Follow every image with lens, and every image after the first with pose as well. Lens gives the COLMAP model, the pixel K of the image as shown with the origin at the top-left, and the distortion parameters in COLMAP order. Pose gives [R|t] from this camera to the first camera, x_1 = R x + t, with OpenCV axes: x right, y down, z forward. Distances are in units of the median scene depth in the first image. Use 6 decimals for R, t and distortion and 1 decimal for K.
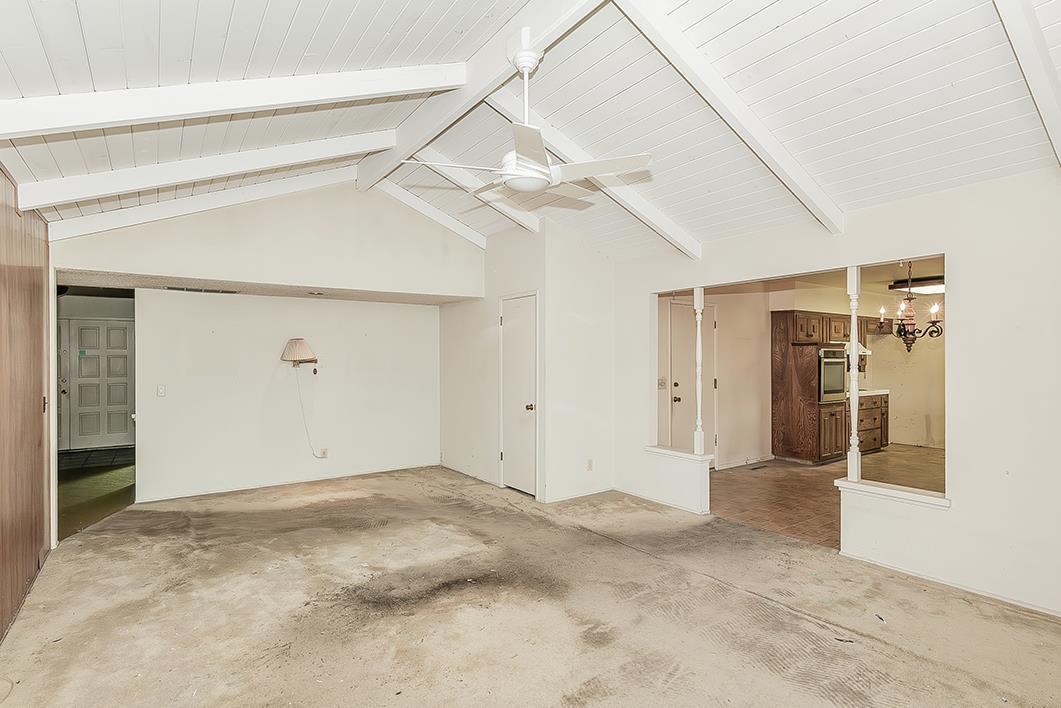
lens RADIAL K [[537.6, 0, 530.5], [0, 537.6, 354.0], [0, 0, 1]] dist [-0.001364, -0.000040]
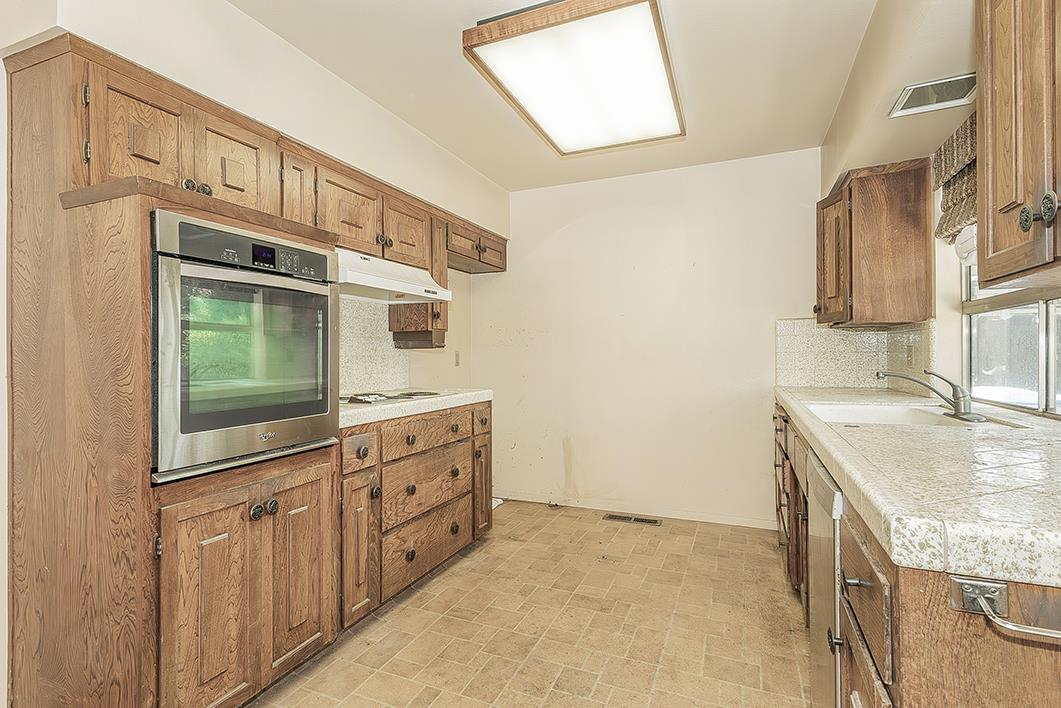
lens RADIAL K [[537.6, 0, 530.5], [0, 537.6, 354.0], [0, 0, 1]] dist [-0.001364, -0.000040]
pose [[0.831479, -0.007977, 0.555499, 0.478339], [0.007899, 0.999966, 0.002536, 0.039355], [-0.555500, 0.002279, 0.831513, 0.662888]]
